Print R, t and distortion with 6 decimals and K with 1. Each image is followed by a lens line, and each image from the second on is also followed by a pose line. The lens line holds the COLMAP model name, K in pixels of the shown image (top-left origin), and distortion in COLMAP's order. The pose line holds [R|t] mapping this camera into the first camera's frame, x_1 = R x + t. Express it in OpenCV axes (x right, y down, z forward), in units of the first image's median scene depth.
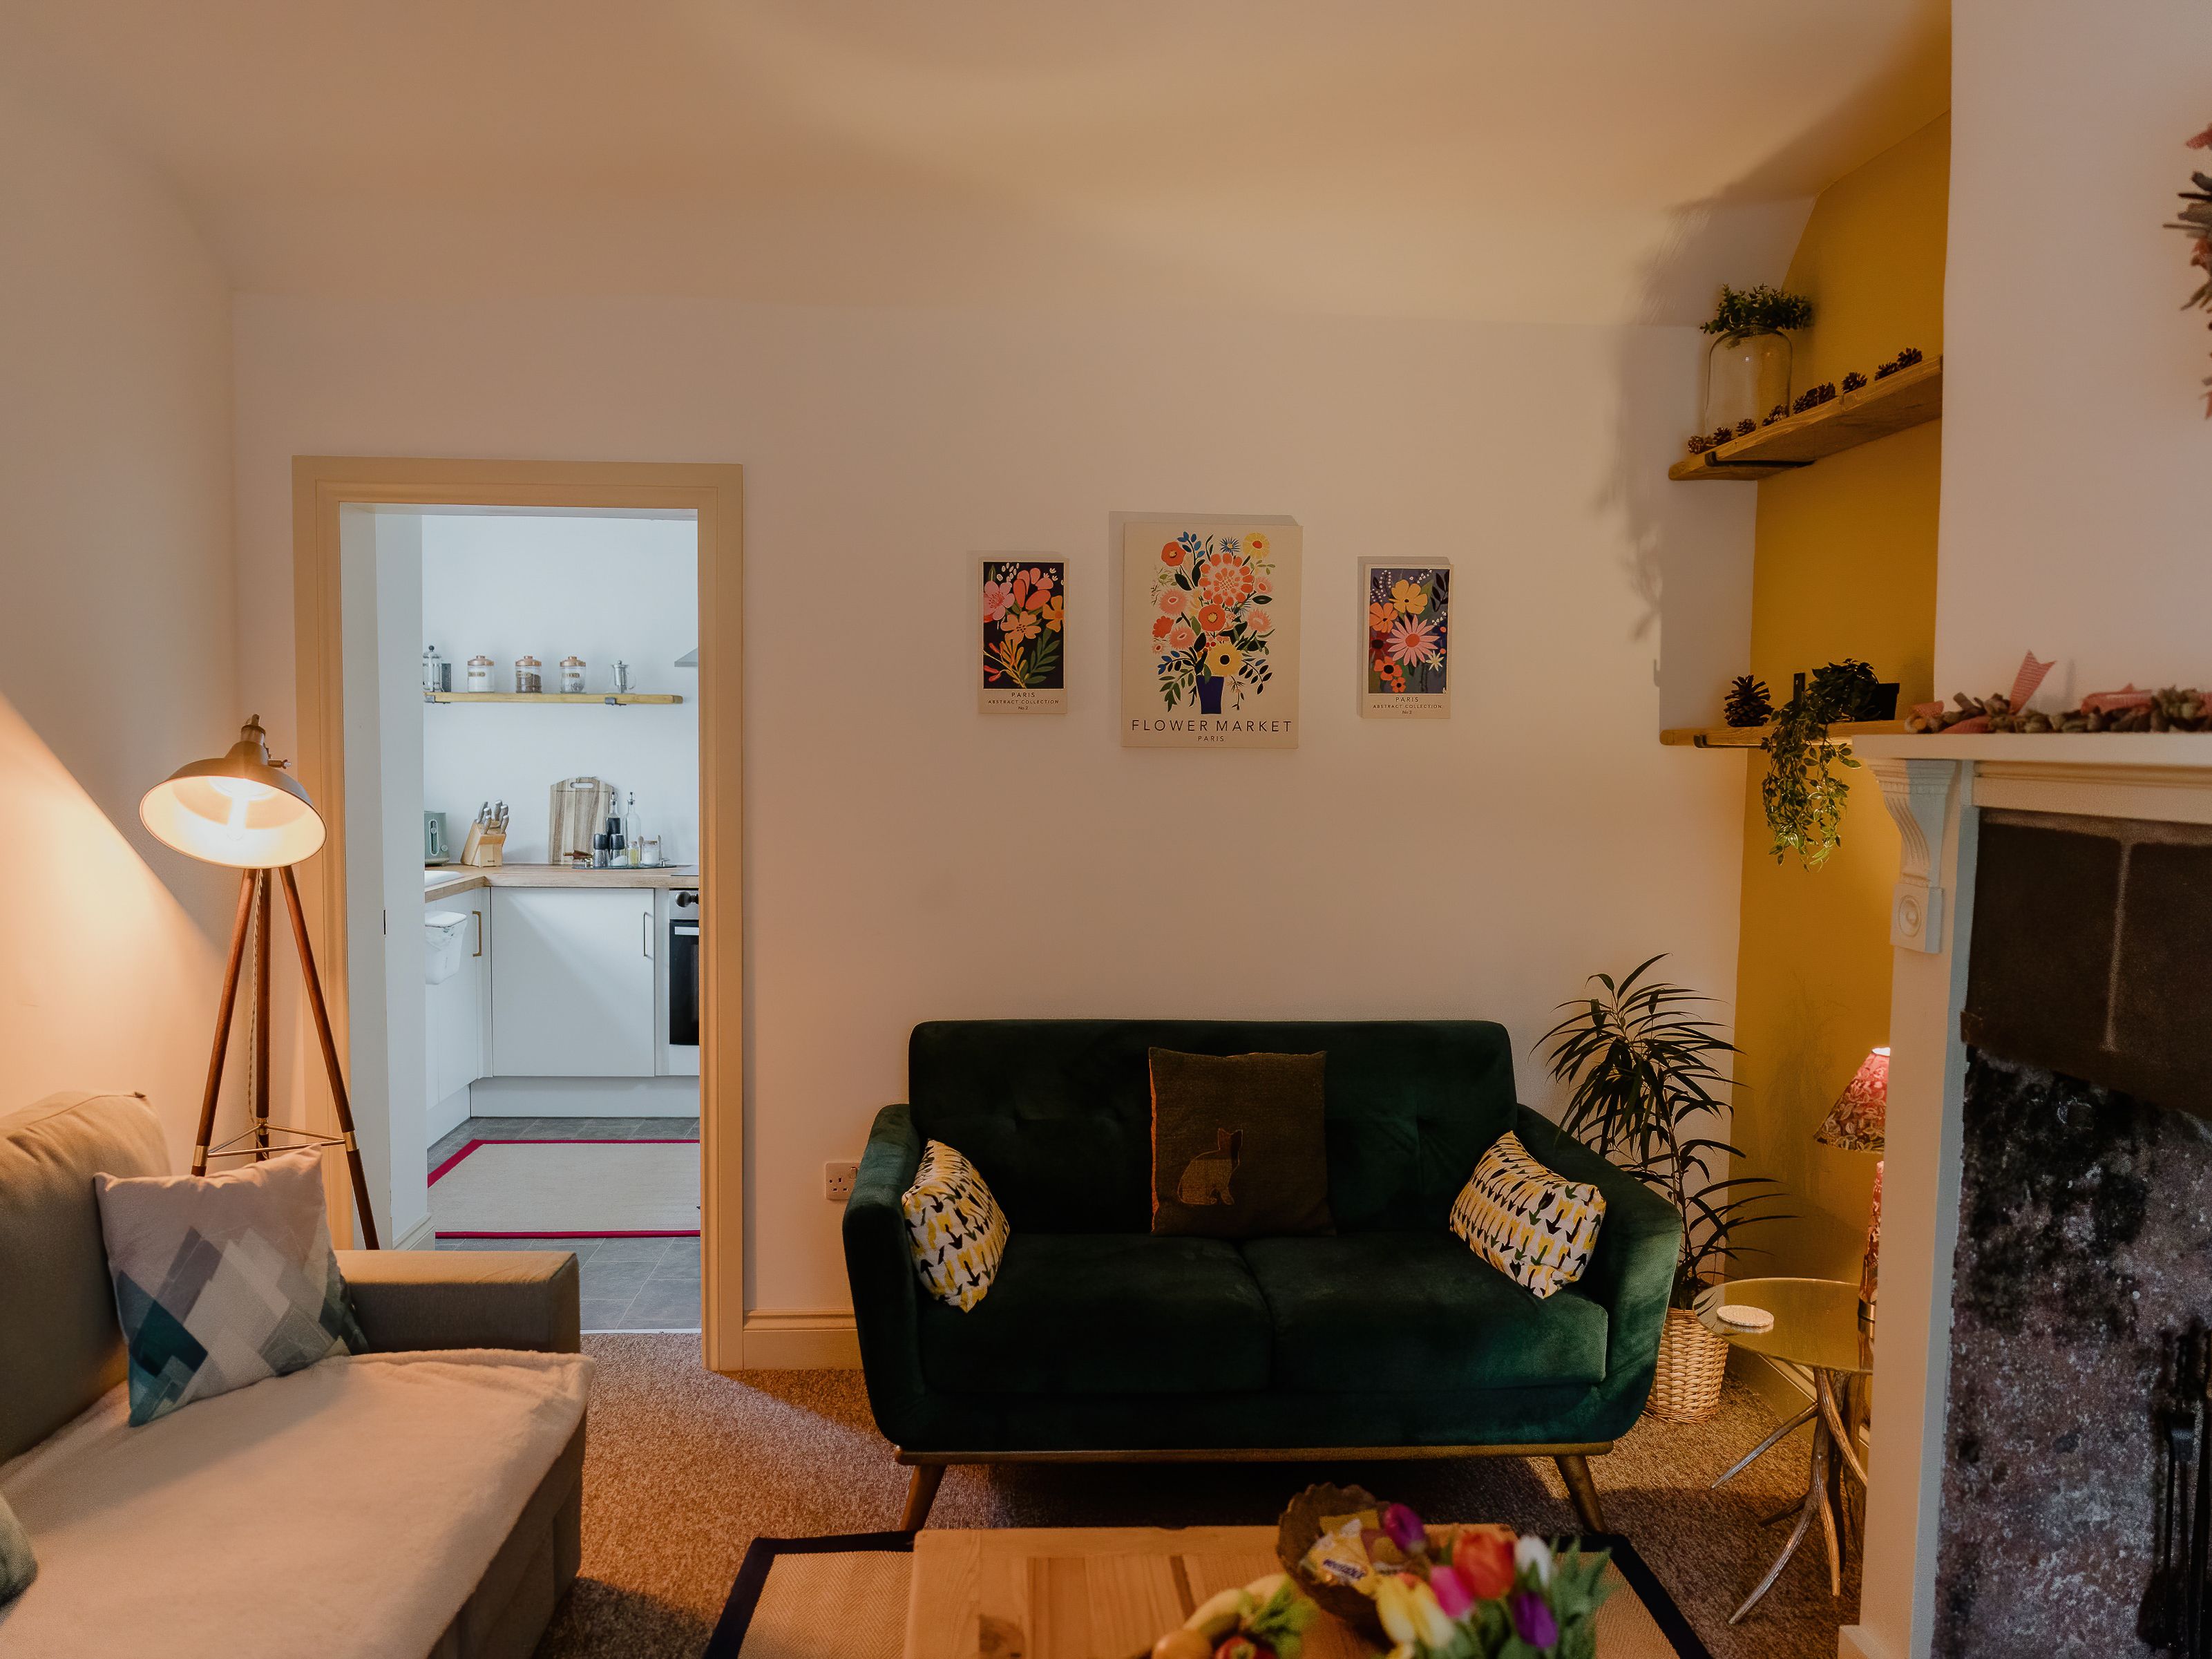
lens RADIAL K [[1730.2, 0, 1106.0], [0, 1730.2, 829.5], [0, 0, 1]] dist [-0.006186, -0.006732]
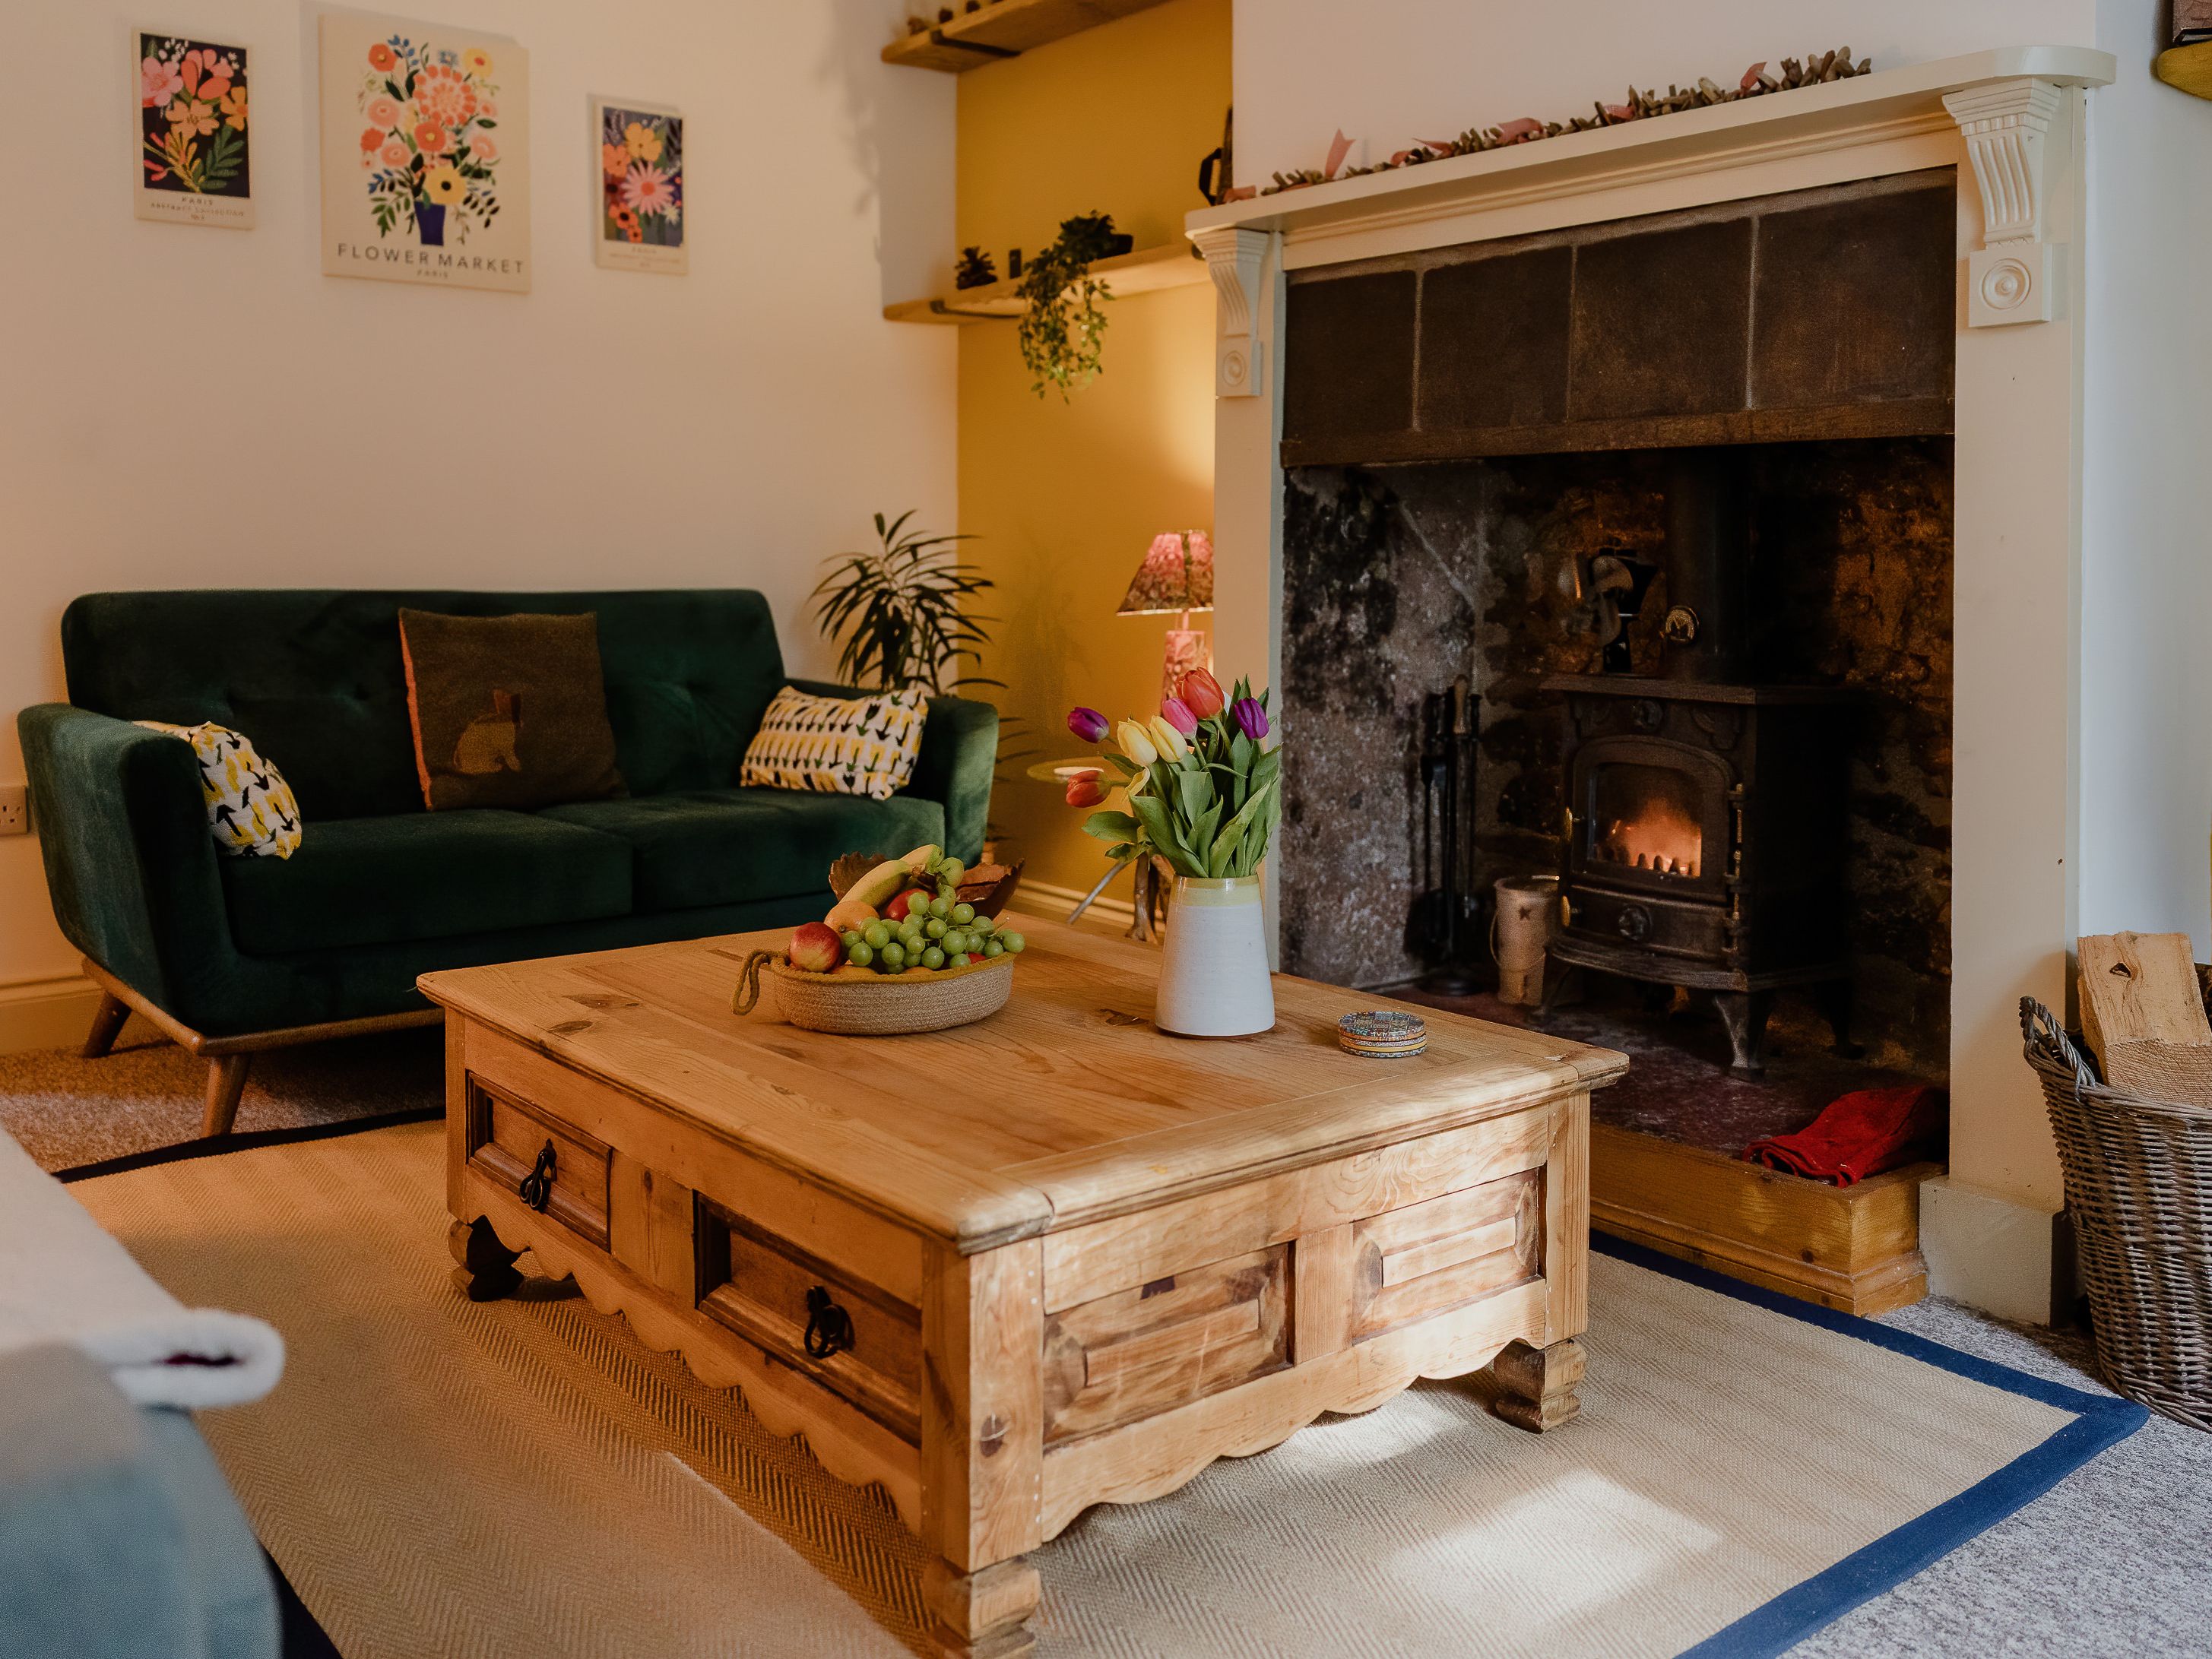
lens RADIAL K [[2179.3, 0, 1106.0], [0, 2179.3, 829.5], [0, 0, 1]] dist [-0.008283, -0.029826]
pose [[0.774756, -0.037522, 0.631147, -0.415156], [0.049553, 0.998770, -0.001450, 0.269378], [-0.630316, 0.032399, 0.775662, -0.073020]]
